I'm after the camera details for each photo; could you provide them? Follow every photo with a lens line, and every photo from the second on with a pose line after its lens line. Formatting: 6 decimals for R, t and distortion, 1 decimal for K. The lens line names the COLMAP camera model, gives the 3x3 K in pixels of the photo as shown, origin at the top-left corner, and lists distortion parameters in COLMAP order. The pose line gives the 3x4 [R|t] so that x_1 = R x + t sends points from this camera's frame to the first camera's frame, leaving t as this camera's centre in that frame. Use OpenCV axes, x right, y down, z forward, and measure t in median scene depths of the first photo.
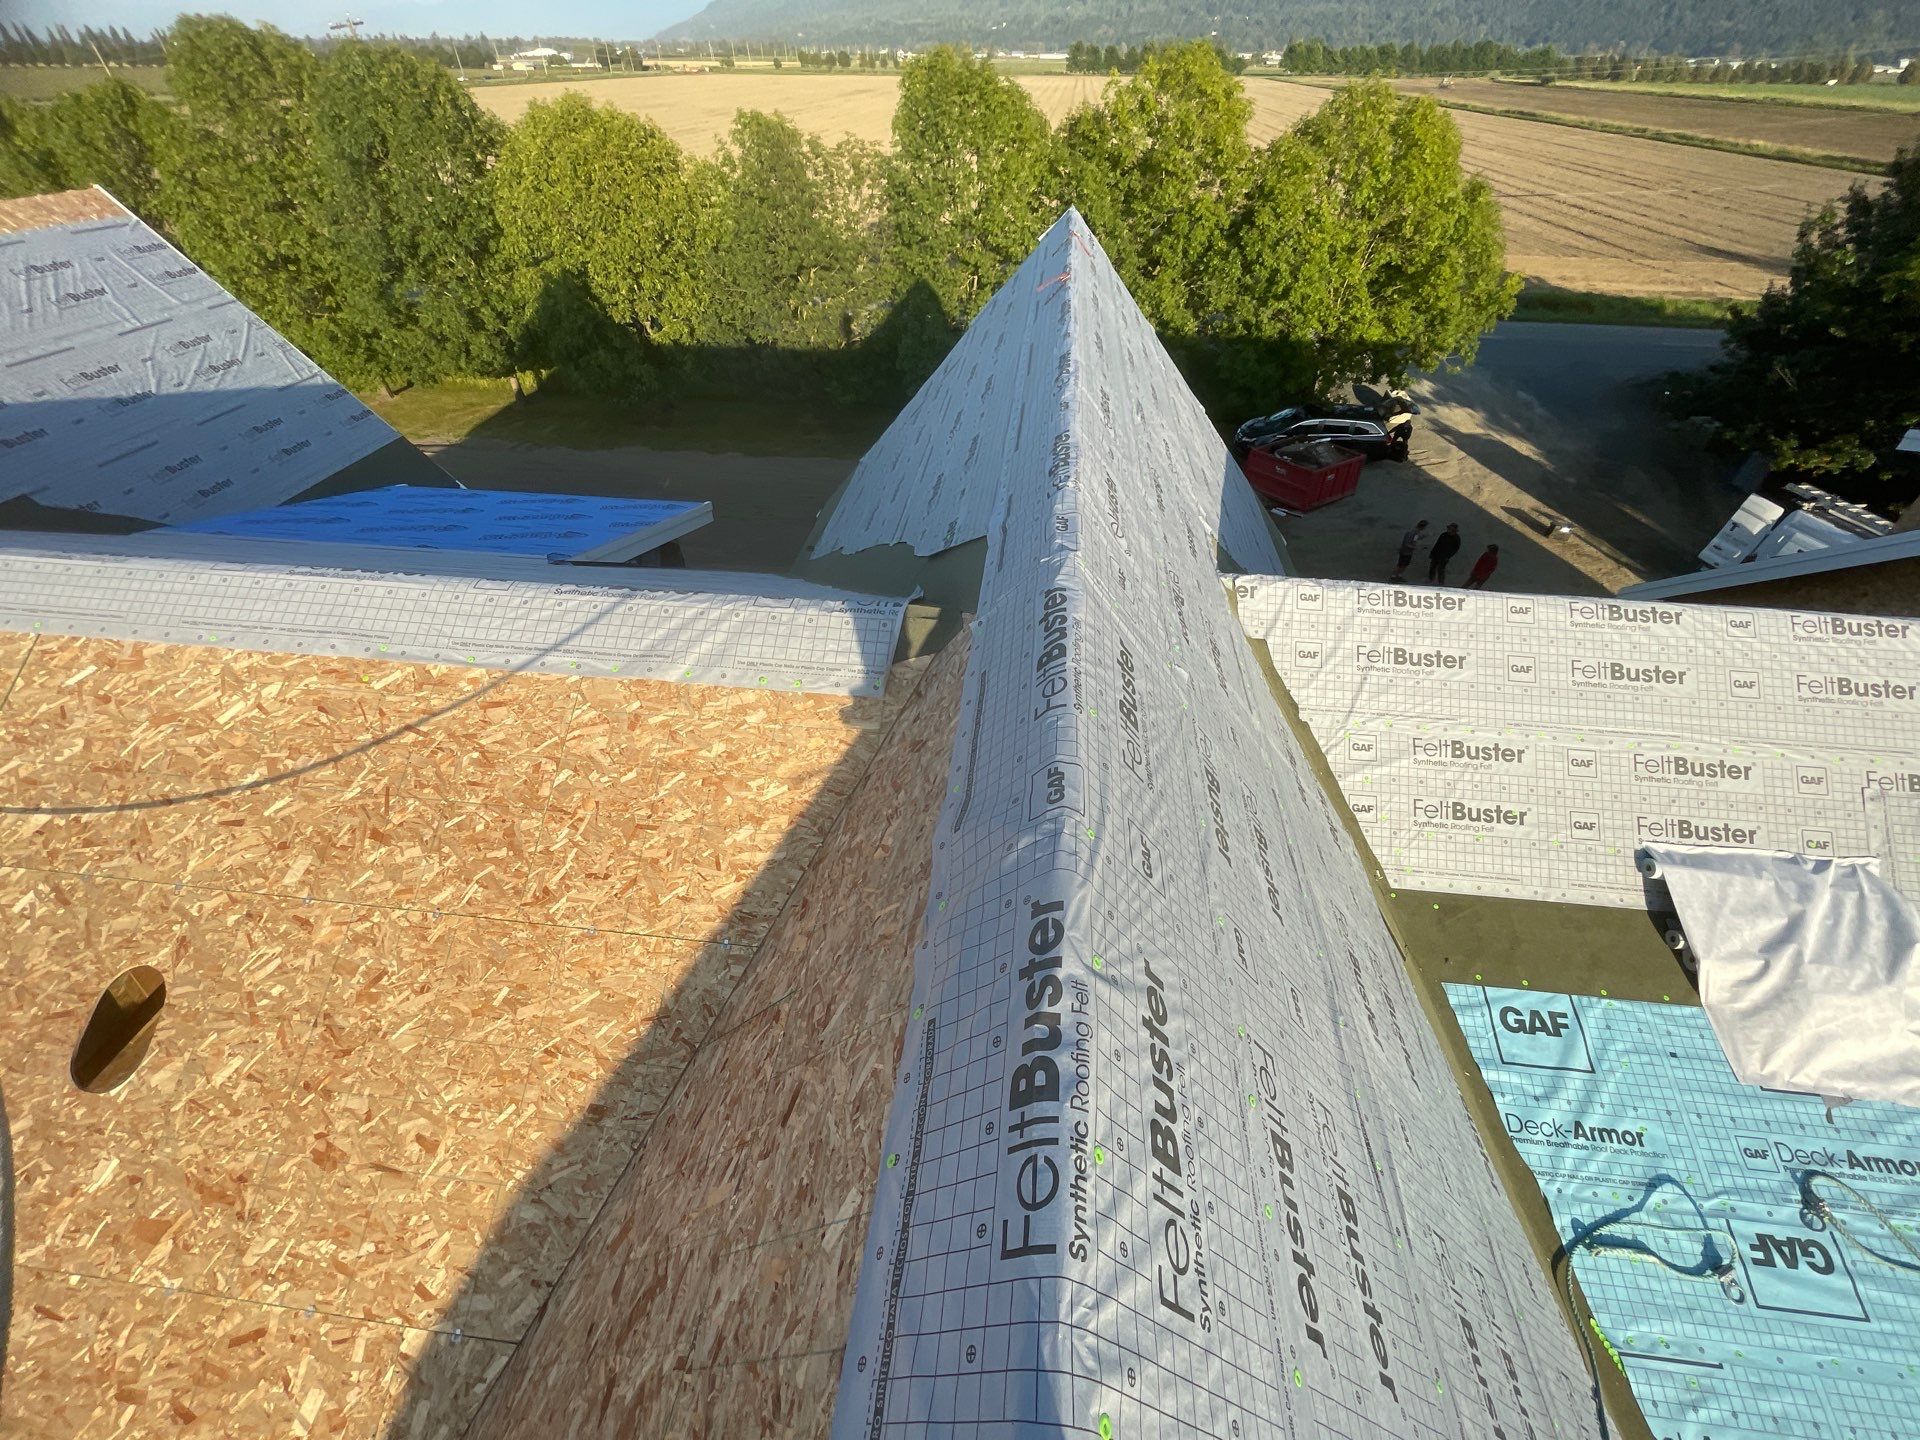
lens RADIAL K [[780.6, 0, 954.2], [0, 780.6, 717.2], [0, 0, 1]] dist [-0.000314, -0.000615]
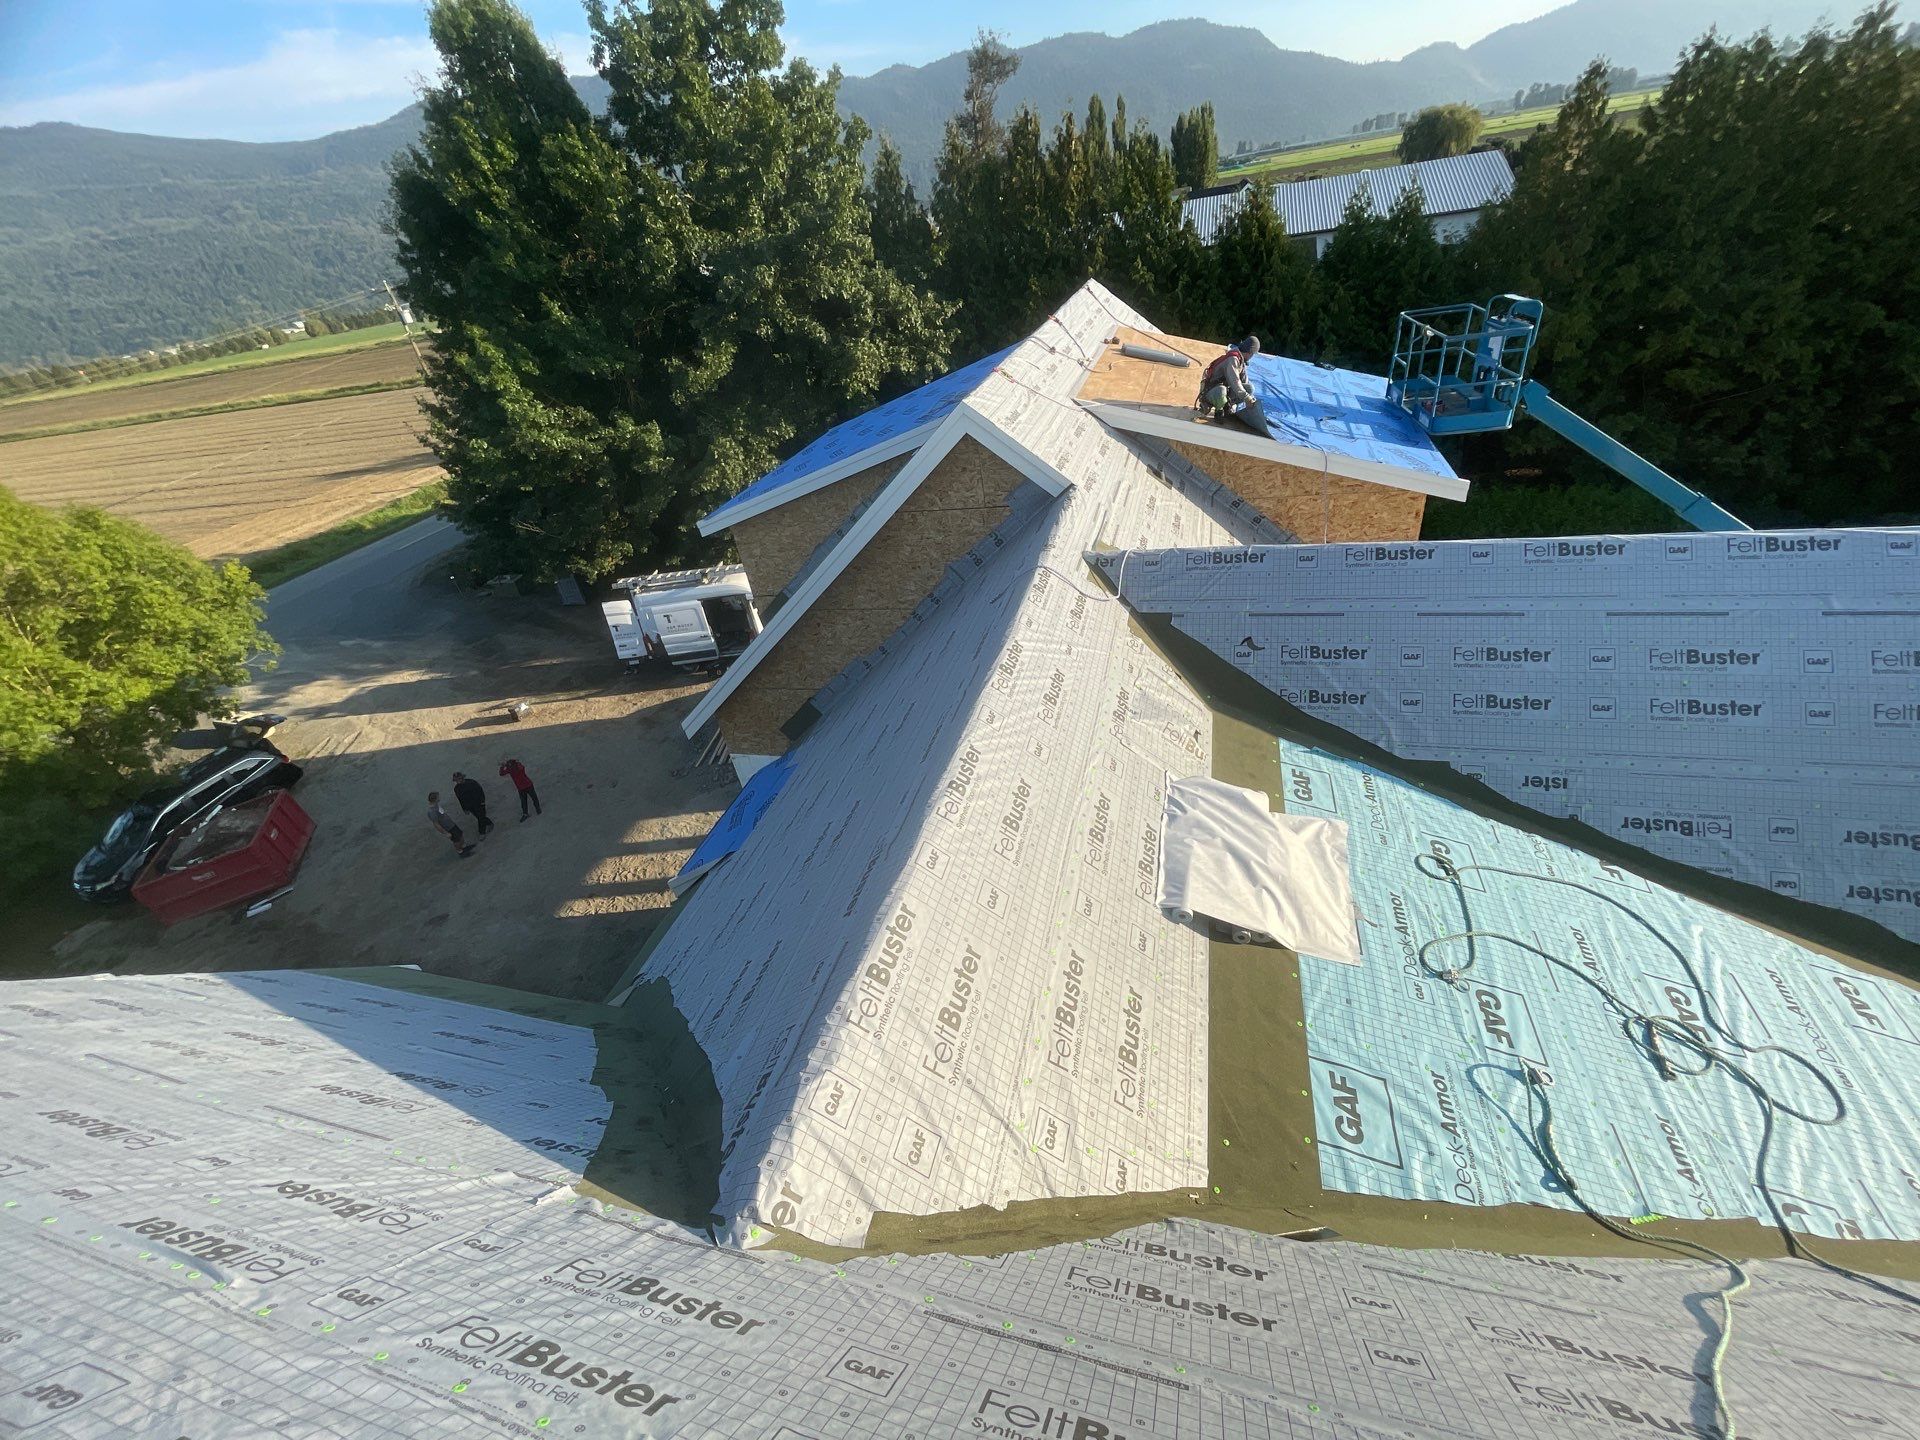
lens RADIAL K [[775.4, 0, 952.5], [0, 775.4, 716.1], [0, 0, 1]] dist [-0.003417, -0.000092]
pose [[0.155857, -0.569587, 0.807019, 0.033550], [0.747702, 0.601917, 0.280426, -0.090147], [-0.645485, 0.559703, 0.519694, 0.099544]]
